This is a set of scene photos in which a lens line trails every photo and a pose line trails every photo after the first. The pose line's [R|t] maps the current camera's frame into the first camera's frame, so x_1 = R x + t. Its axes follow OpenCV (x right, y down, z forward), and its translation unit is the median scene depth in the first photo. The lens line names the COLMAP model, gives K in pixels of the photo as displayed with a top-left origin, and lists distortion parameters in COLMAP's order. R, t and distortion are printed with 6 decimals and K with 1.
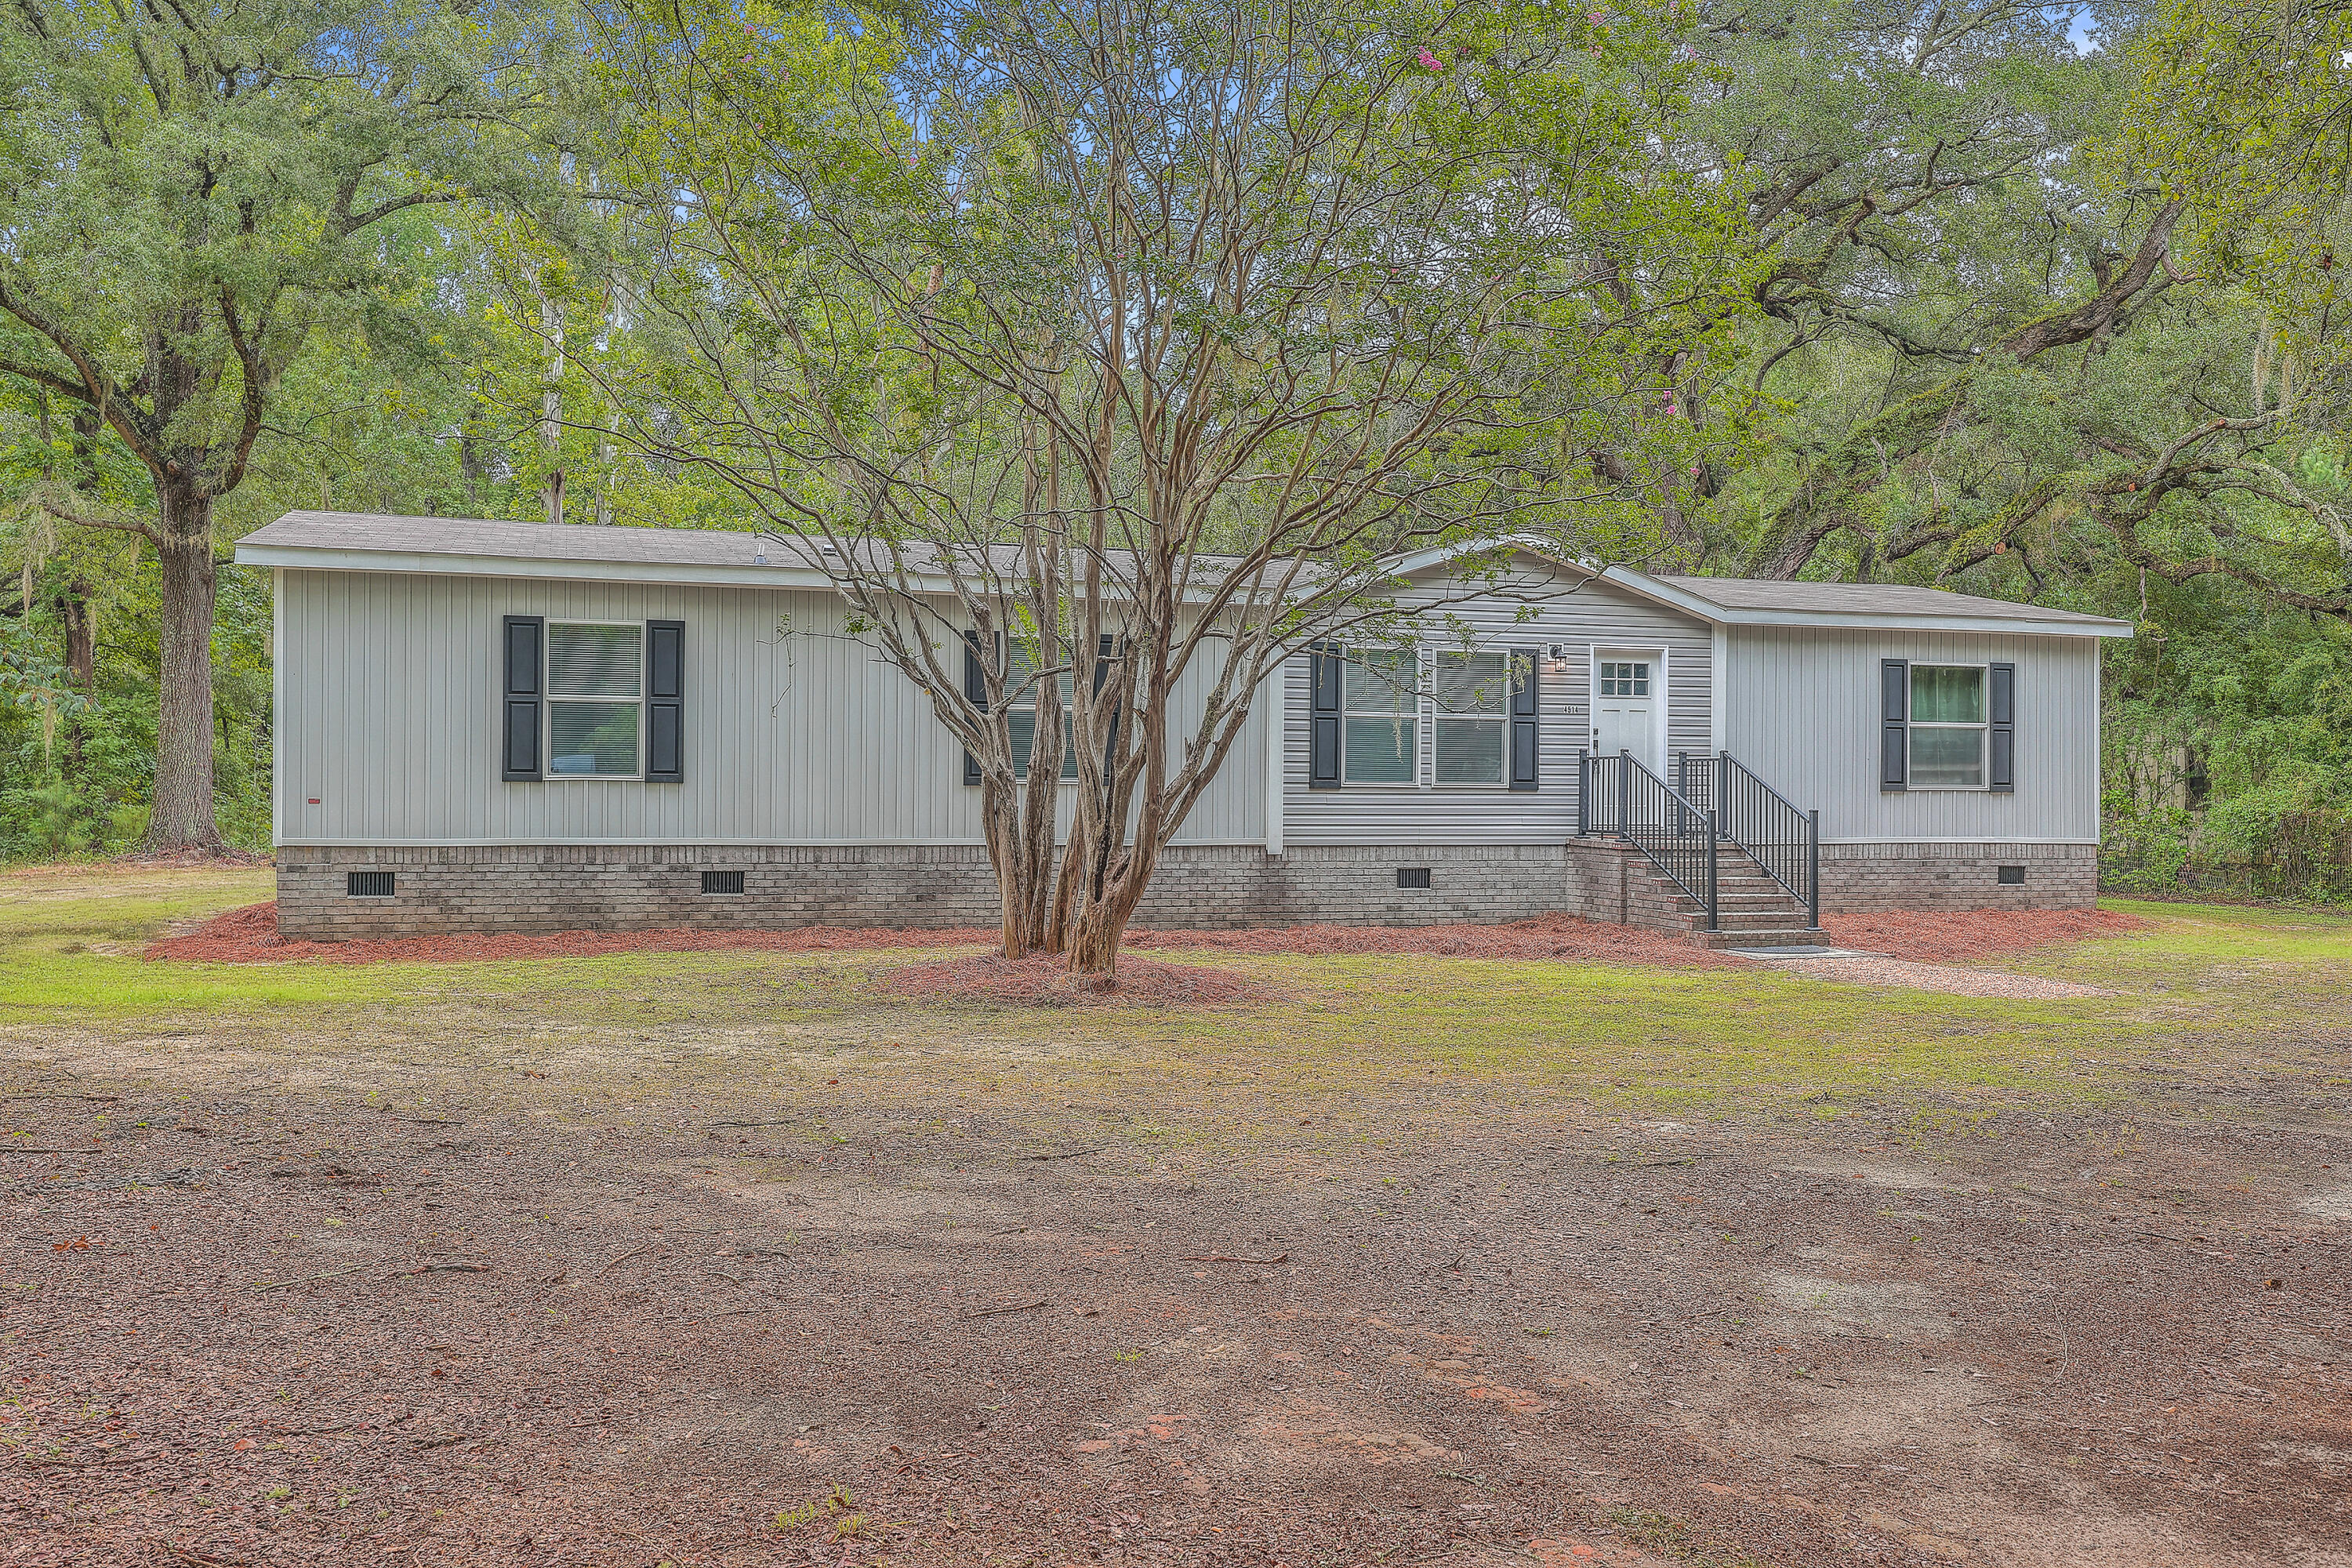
lens RADIAL K [[1919.7, 0, 1181.4], [0, 1919.7, 797.8], [0, 0, 1]] dist [0.005843, 0.000314]
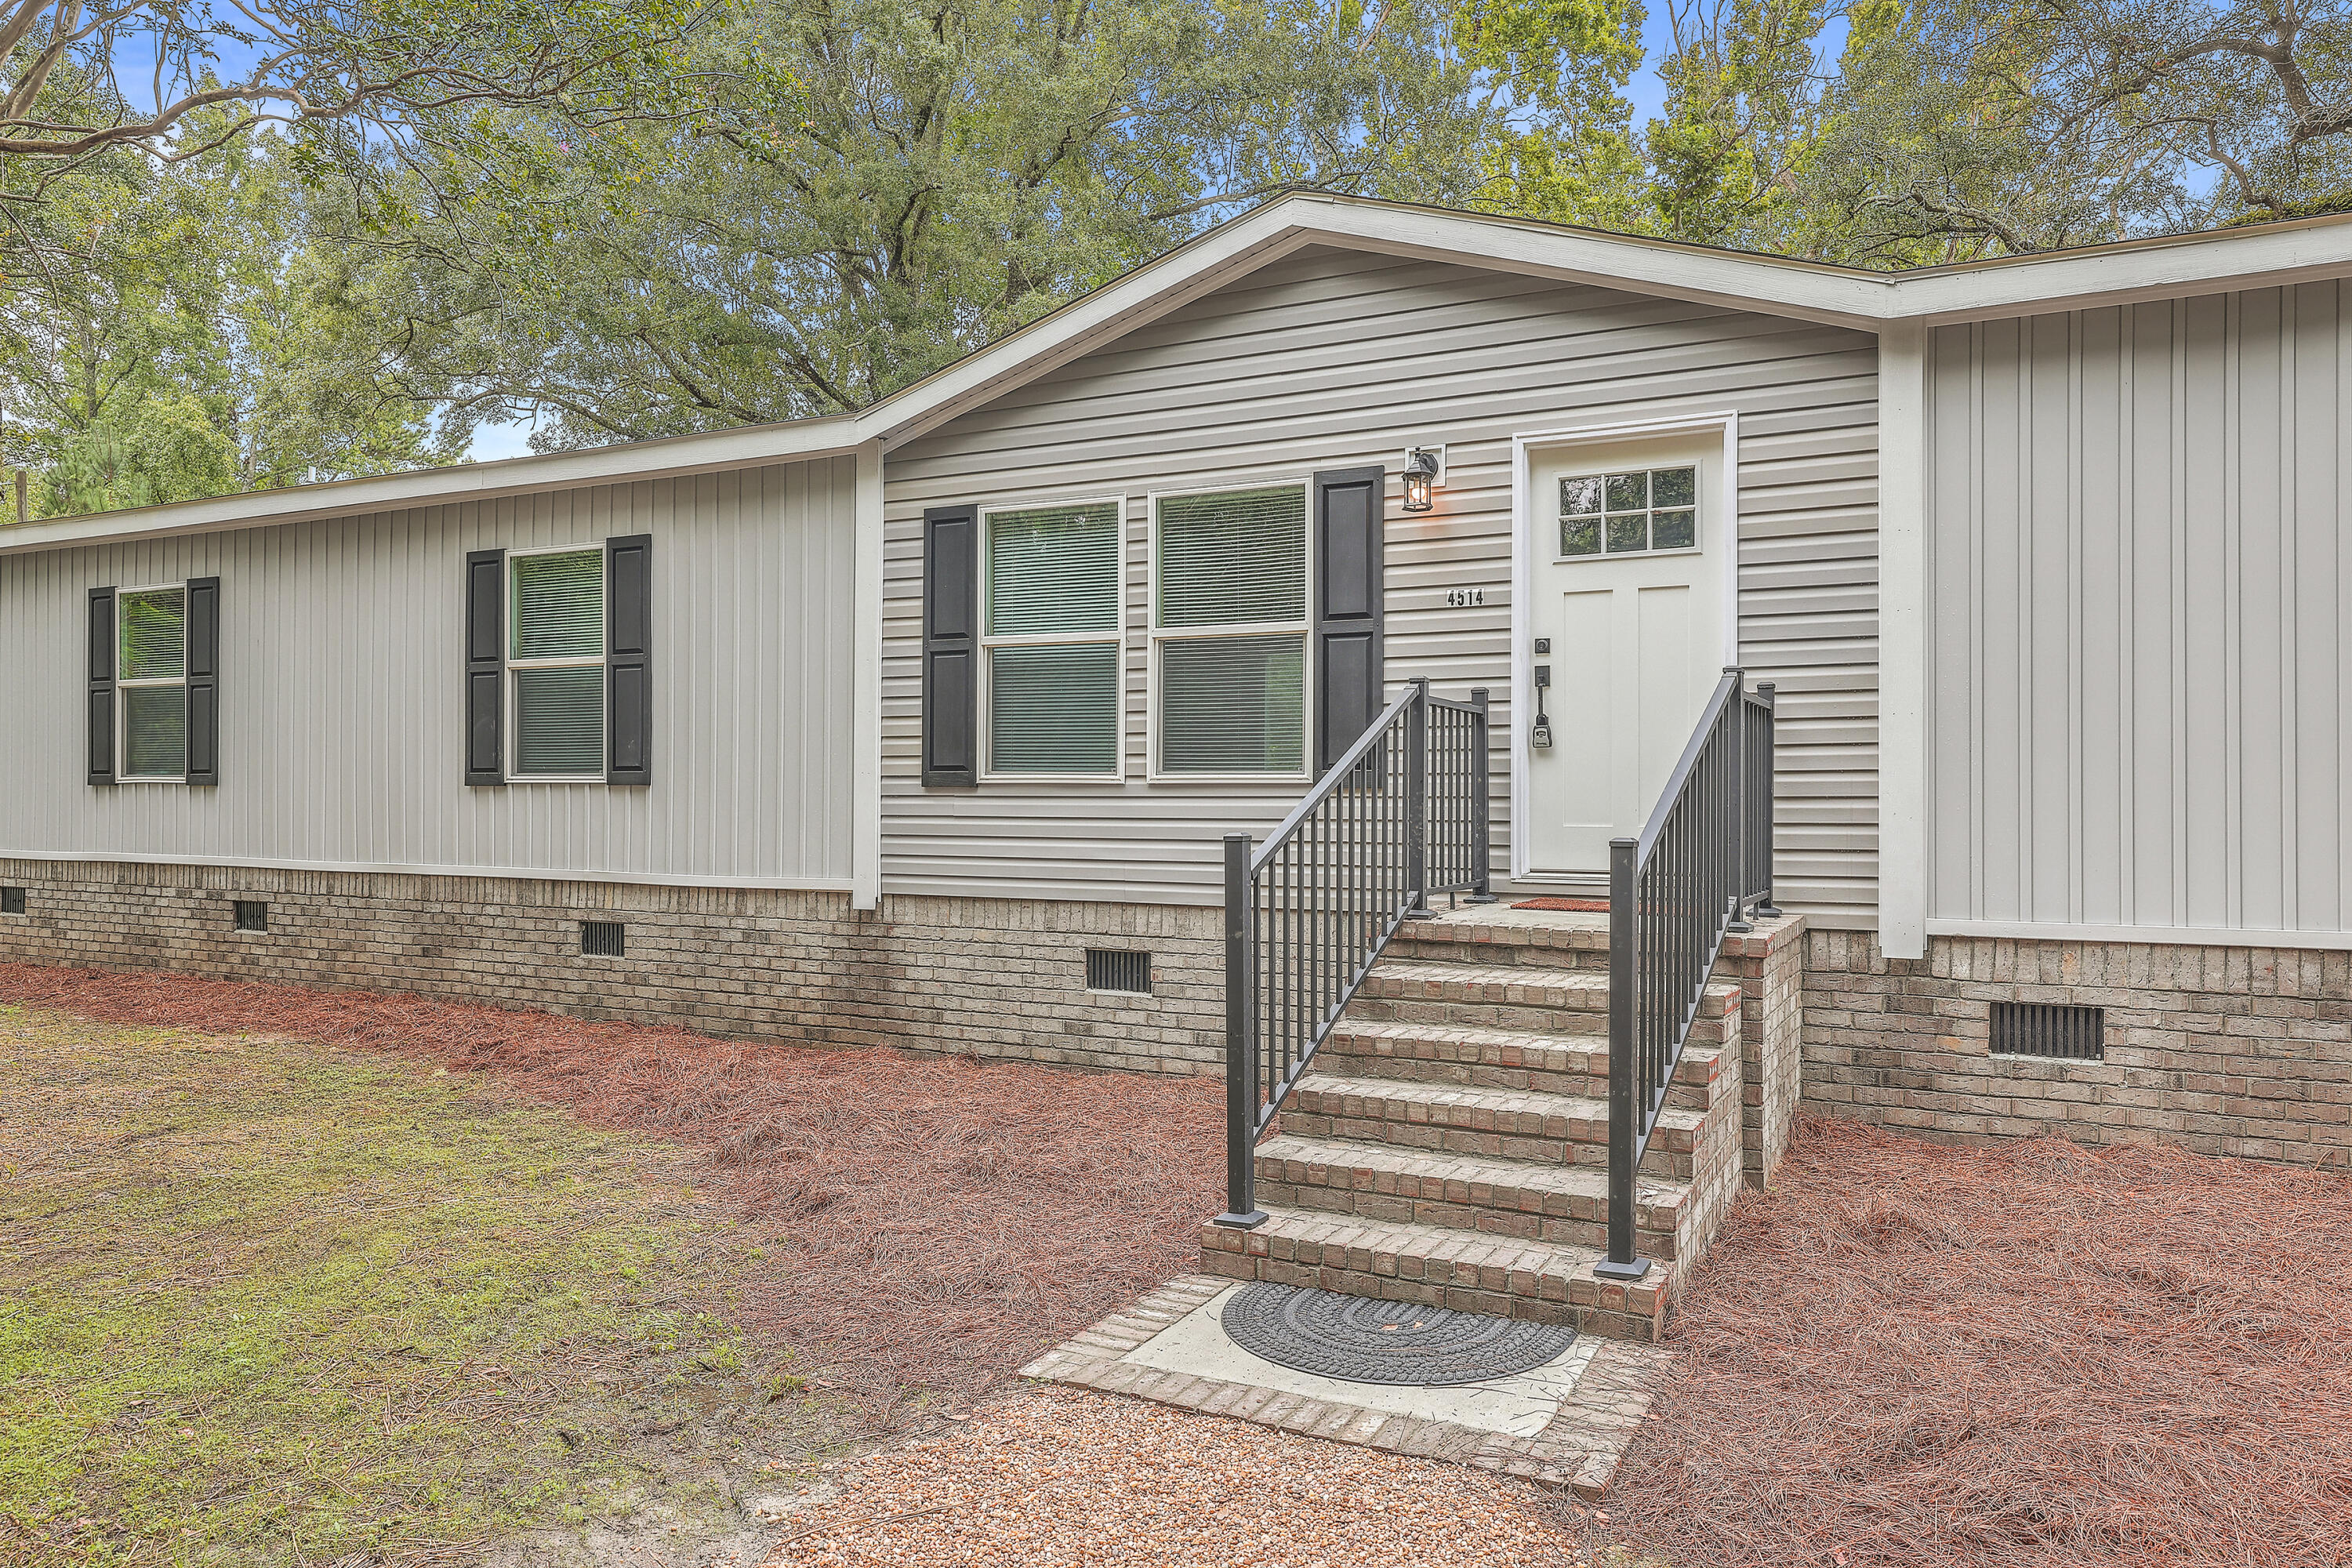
lens RADIAL K [[1627.0, 0, 1153.2], [0, 1627.0, 783.6], [0, 0, 1]] dist [0.011551, -0.000308]
pose [[0.702812, -0.007721, -0.711334, 0.427880], [0.000748, 0.999949, -0.010114, -0.001286], [0.711375, 0.006576, 0.702781, 0.727815]]
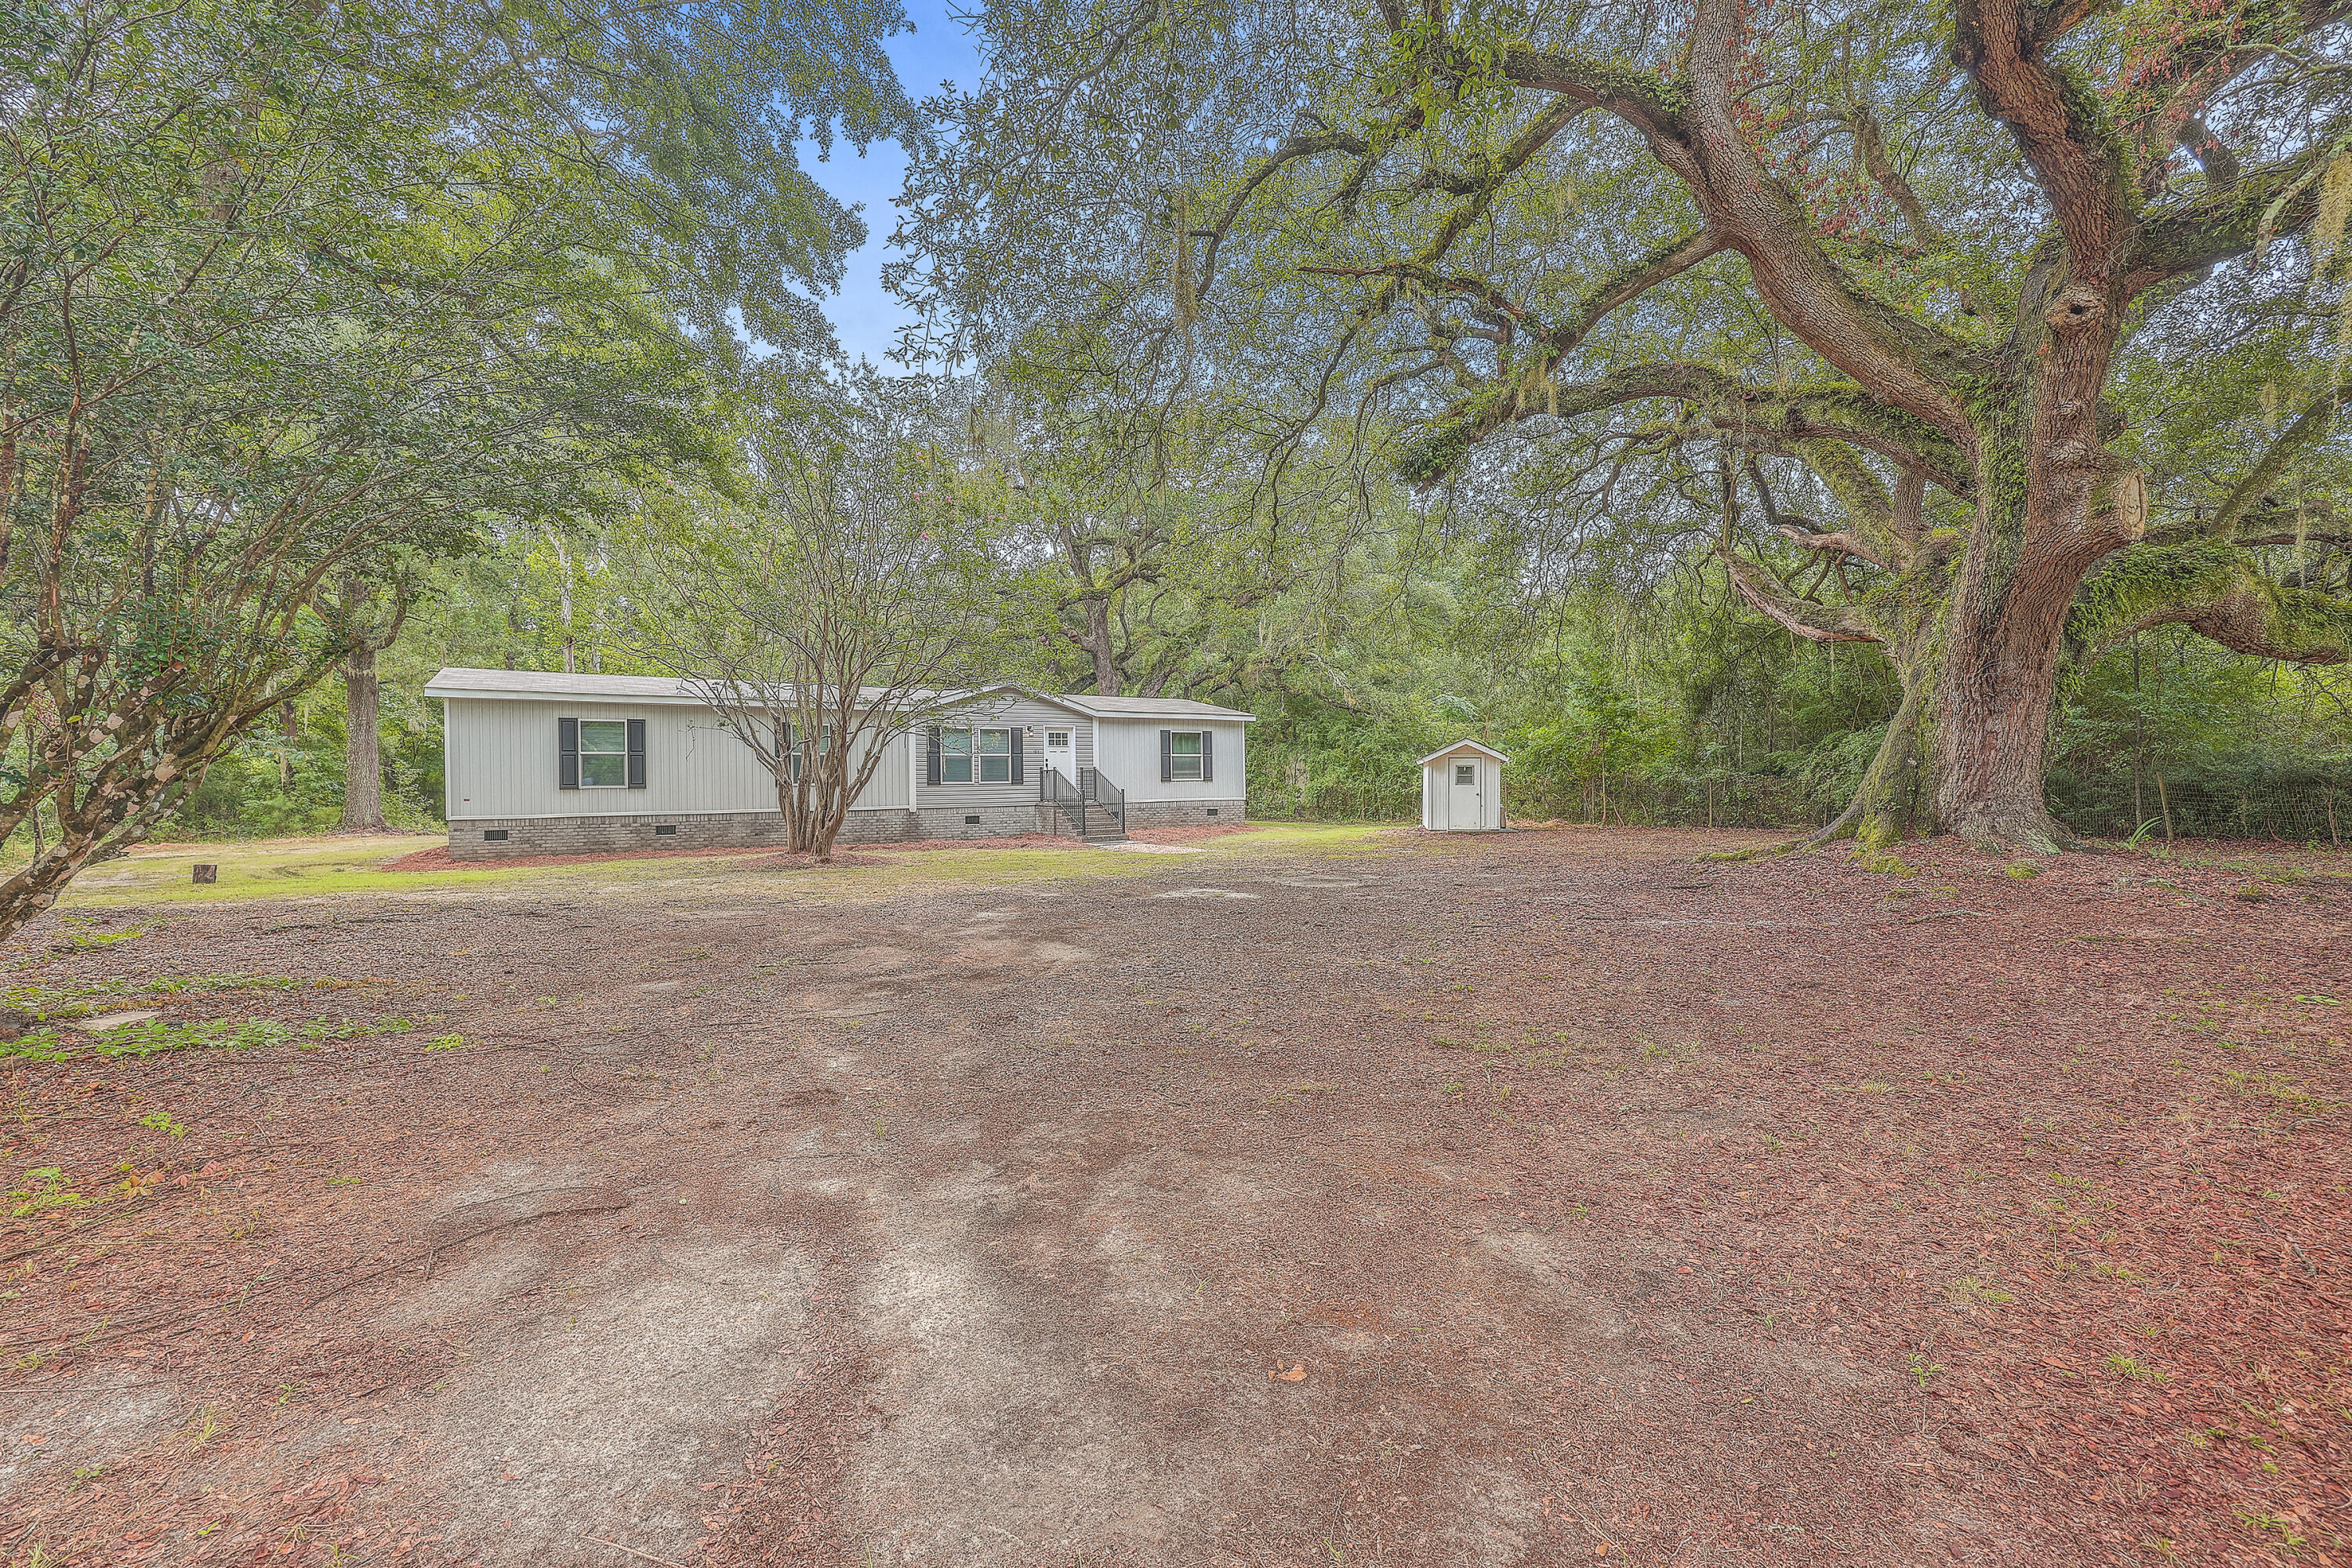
lens RADIAL K [[952.7, 0, 1179.2], [0, 952.7, 789.2], [0, 0, 1]] dist [0.003009, -0.001089]
pose [[0.965958, -0.022778, 0.257695, 0.063558], [0.022651, 0.999737, 0.003462, 0.003633], [-0.257706, 0.002493, 0.966220, -0.267780]]
